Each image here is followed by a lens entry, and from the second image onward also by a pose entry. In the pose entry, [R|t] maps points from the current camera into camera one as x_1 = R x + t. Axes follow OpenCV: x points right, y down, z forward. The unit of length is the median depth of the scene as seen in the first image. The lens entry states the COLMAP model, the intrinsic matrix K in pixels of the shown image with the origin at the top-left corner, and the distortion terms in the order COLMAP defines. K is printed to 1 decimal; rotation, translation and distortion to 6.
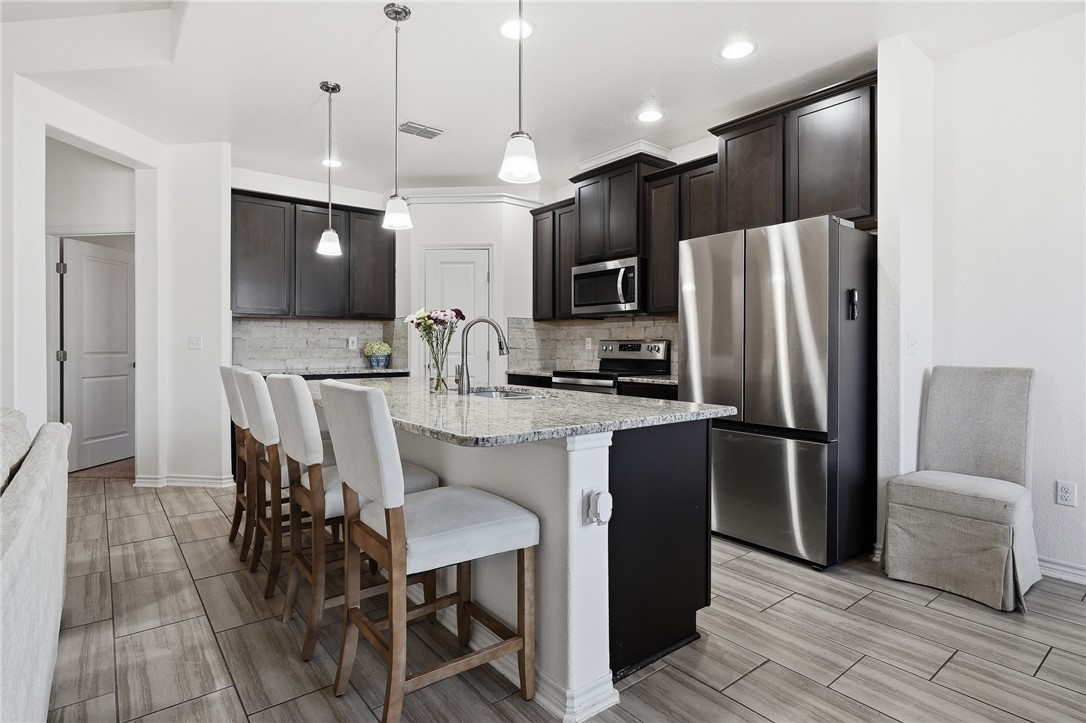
lens RADIAL K [[553.1, 0, 535.3], [0, 553.1, 347.8], [0, 0, 1]] dist [-0.000842, -0.000141]
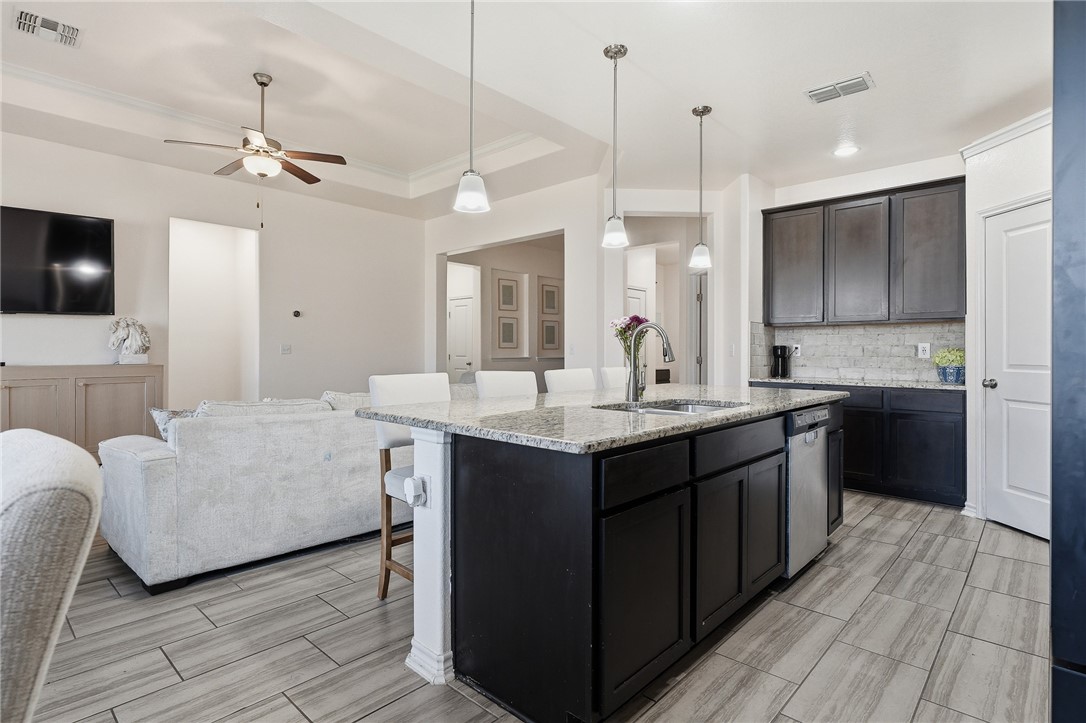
lens RADIAL K [[553.1, 0, 535.3], [0, 553.1, 347.8], [0, 0, 1]] dist [-0.000842, -0.000141]
pose [[0.157961, -0.006170, -0.987426, 0.465929], [-0.009579, 0.999924, -0.007780, -0.001571], [0.987399, 0.010688, 0.157890, 0.381785]]
